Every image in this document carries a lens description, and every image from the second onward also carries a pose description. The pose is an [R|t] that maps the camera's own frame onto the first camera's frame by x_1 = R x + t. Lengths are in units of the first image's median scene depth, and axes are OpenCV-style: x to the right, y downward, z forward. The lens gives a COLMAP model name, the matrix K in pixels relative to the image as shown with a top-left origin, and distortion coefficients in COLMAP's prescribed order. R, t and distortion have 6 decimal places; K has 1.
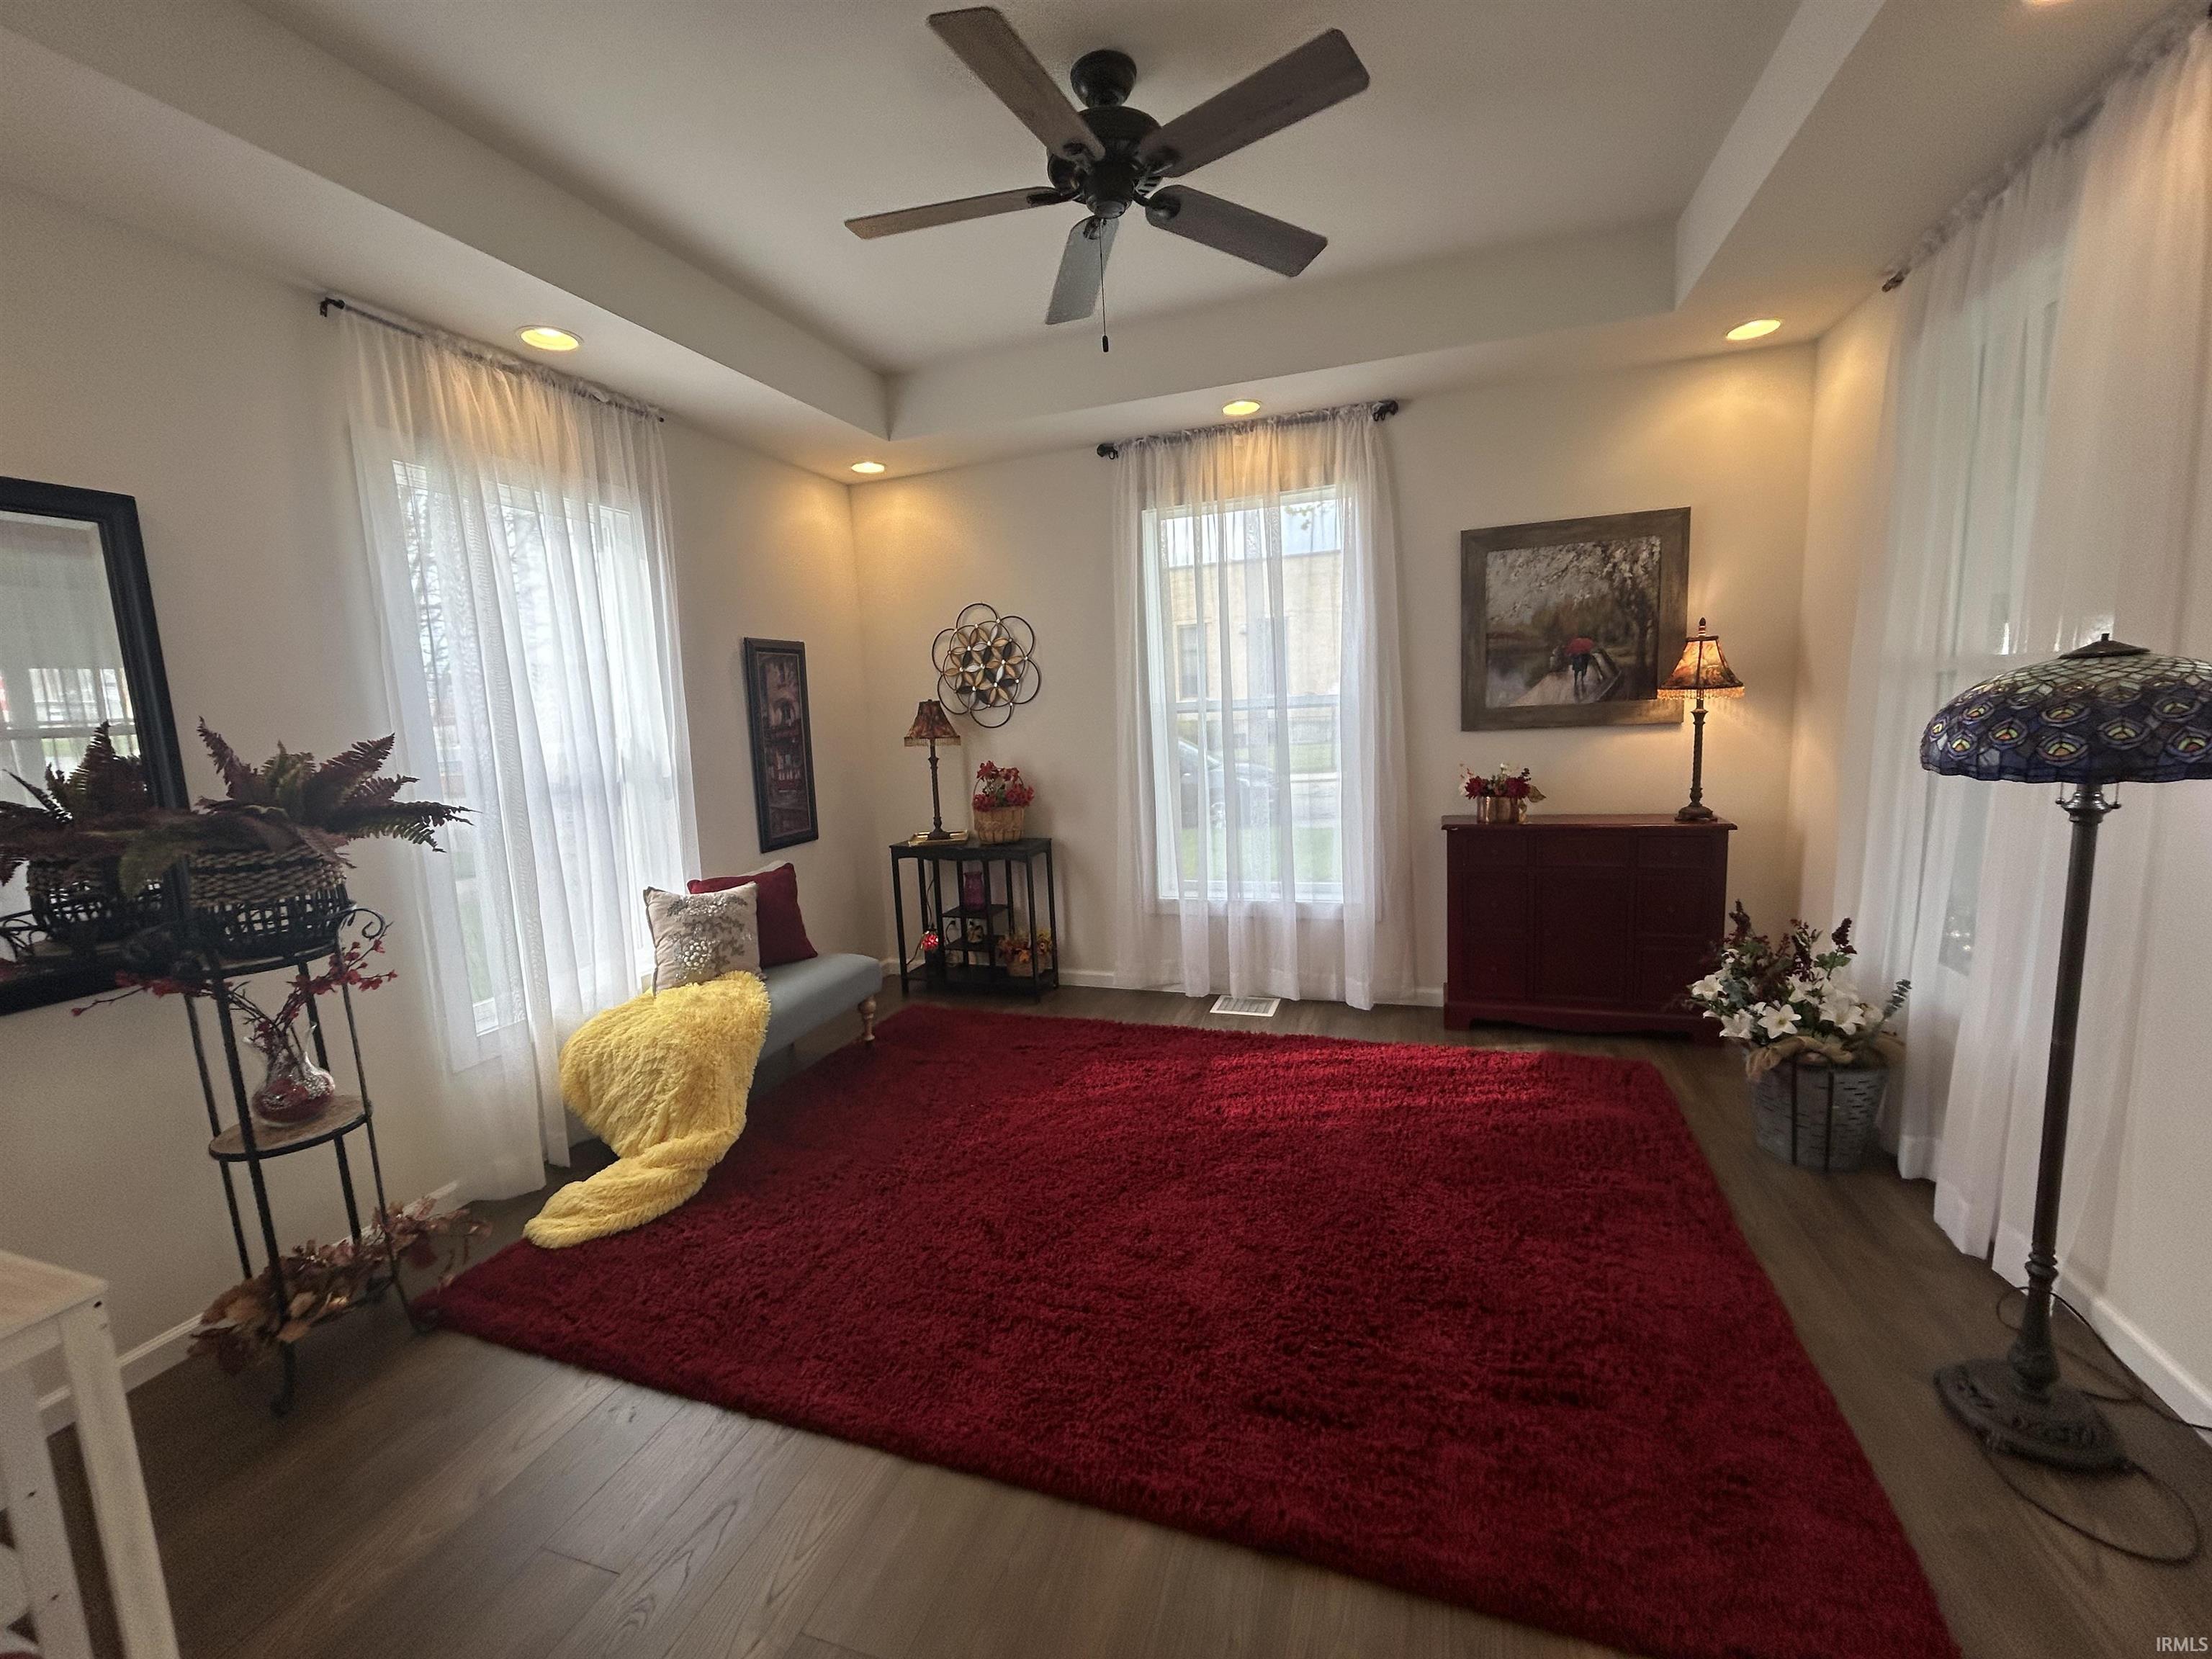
lens RADIAL K [[893.1, 0, 1110.8], [0, 893.1, 826.0], [0, 0, 1]] dist [-0.001016, 0.000118]
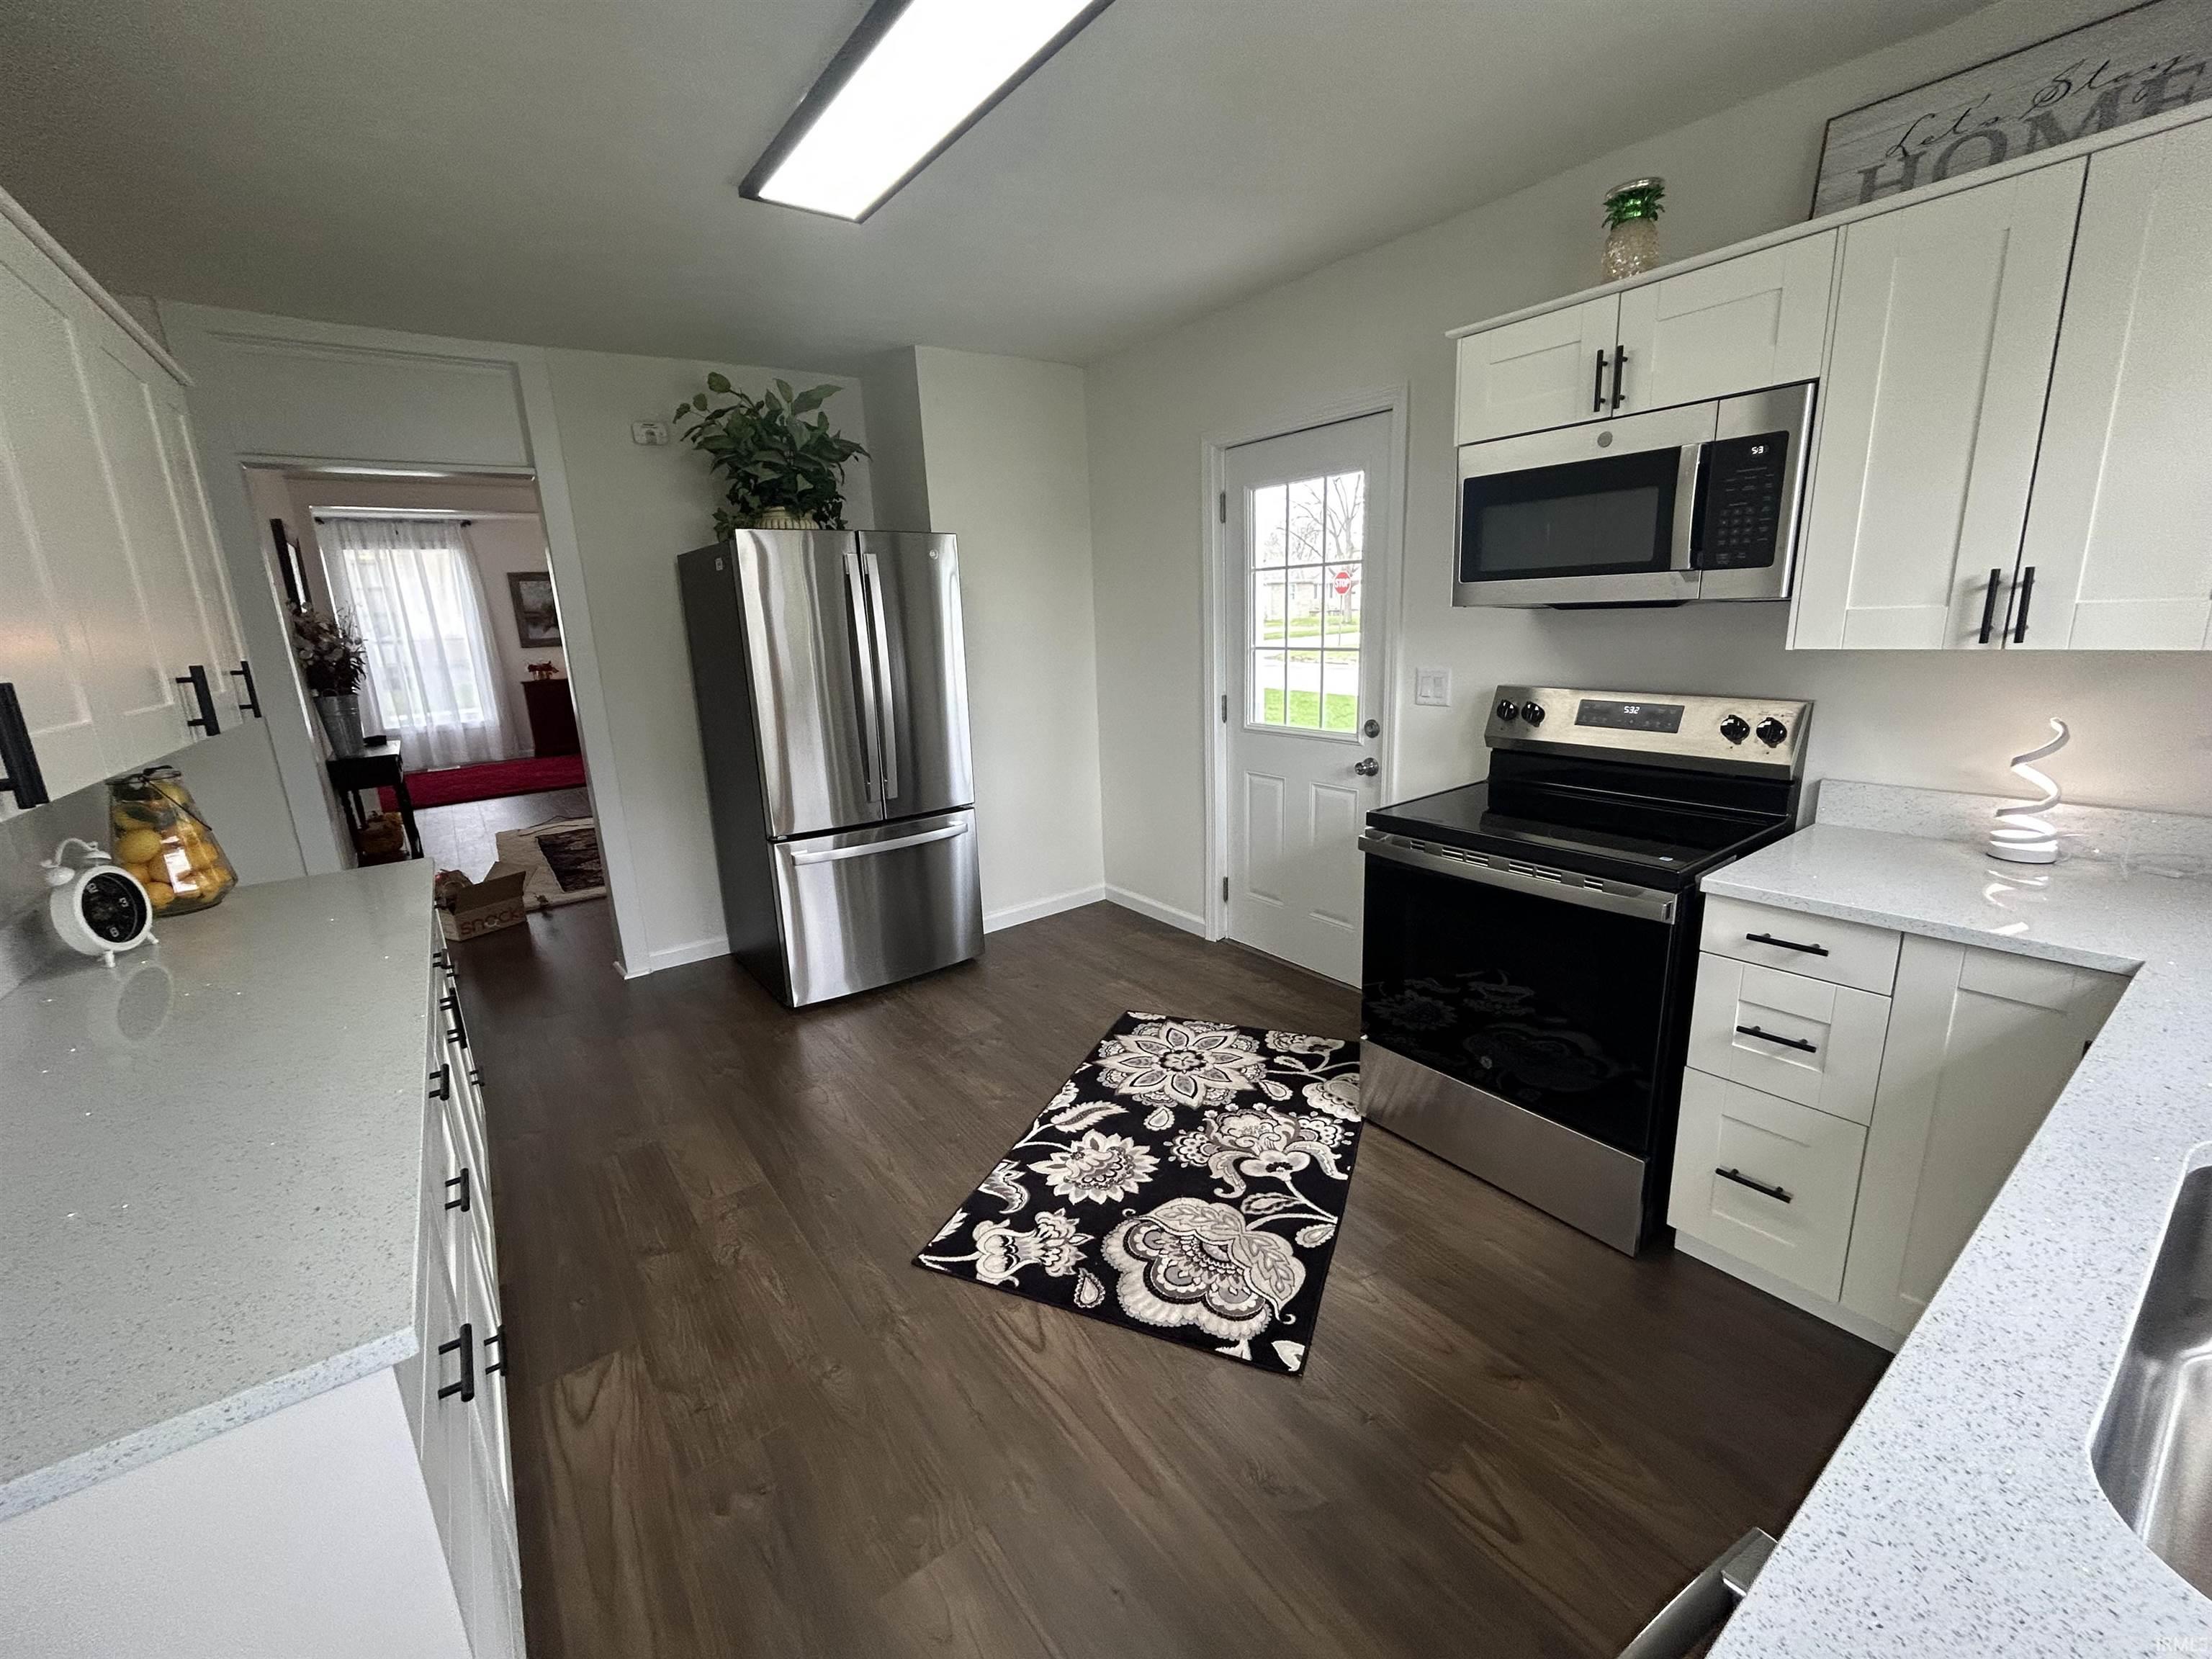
lens RADIAL K [[893.1, 0, 1087.2], [0, 893.1, 823.1], [0, 0, 1]] dist [-0.001016, 0.000118]
pose [[0.580756, -0.168633, 0.796420, -0.912172], [0.132182, 0.984861, 0.112145, 0.361603], [-0.803275, 0.040143, 0.594254, -2.089347]]
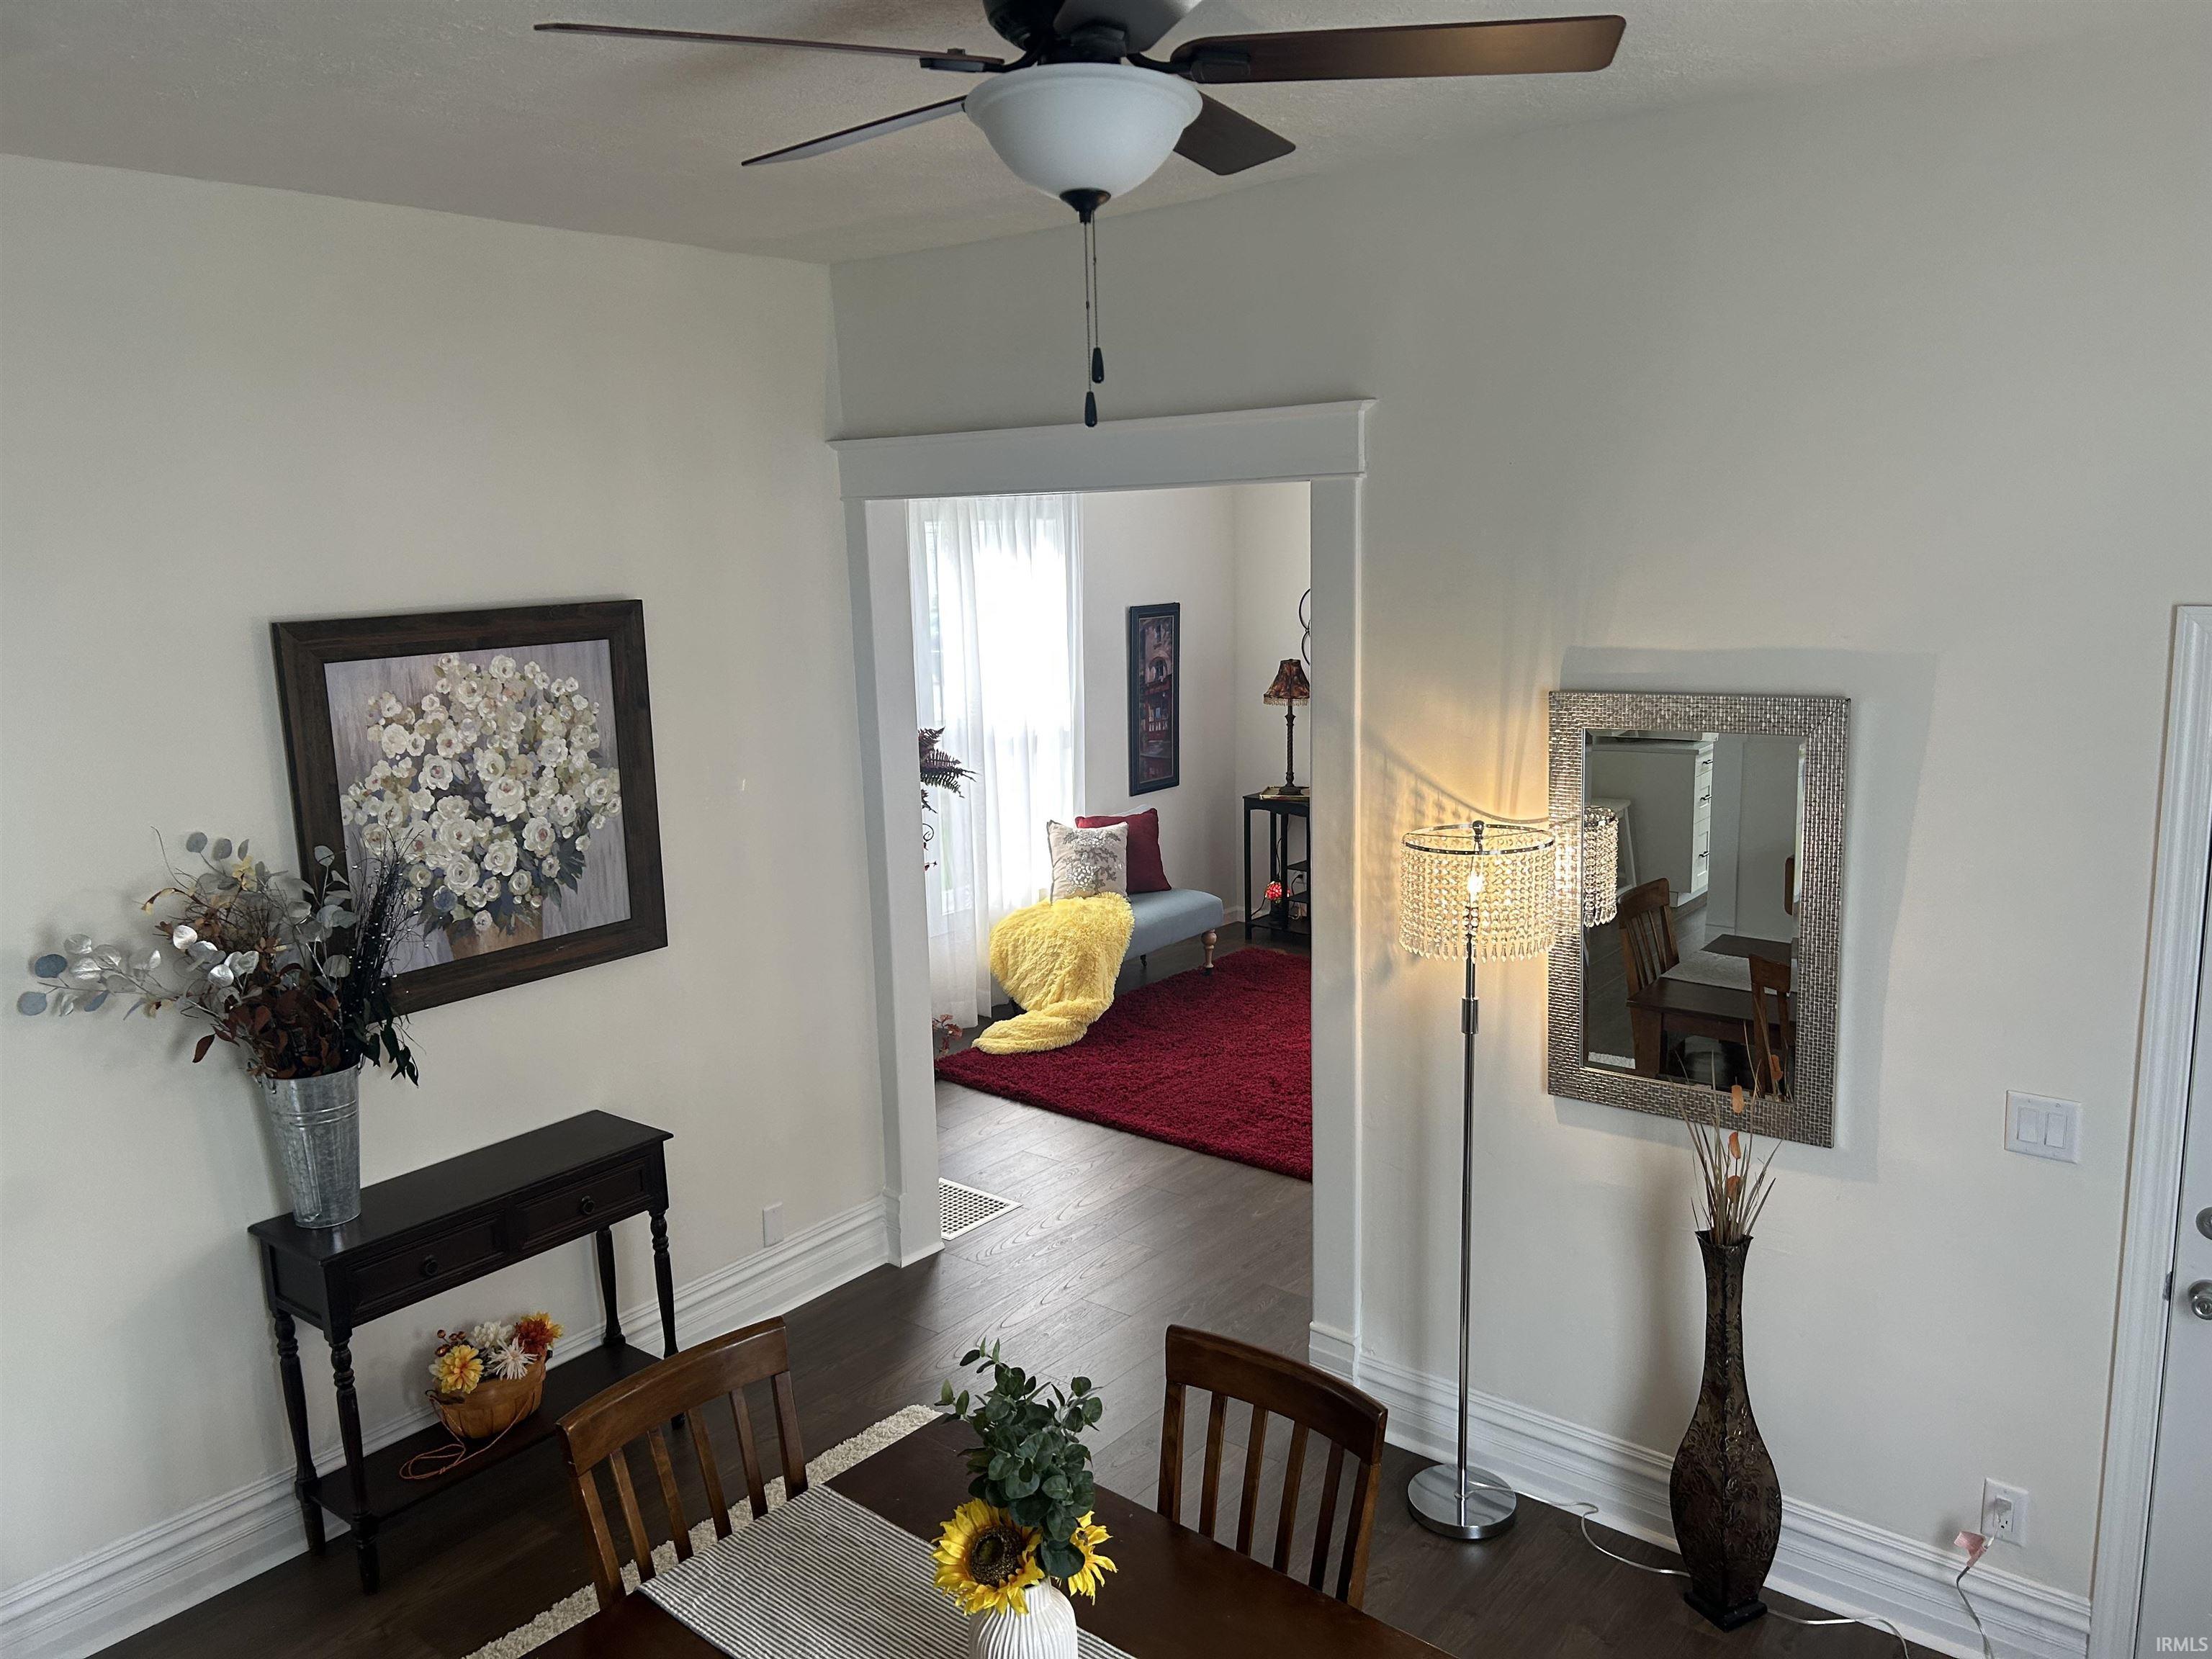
lens RADIAL K [[1596.9, 0, 1106.9], [0, 1596.9, 825.4], [0, 0, 1]] dist [0.000187, 0.000135]
pose [[0.932353, 0.088599, -0.350526, 0.331456], [-0.067584, 0.995129, 0.071763, -0.085603], [0.355177, -0.043219, 0.933800, -1.019596]]
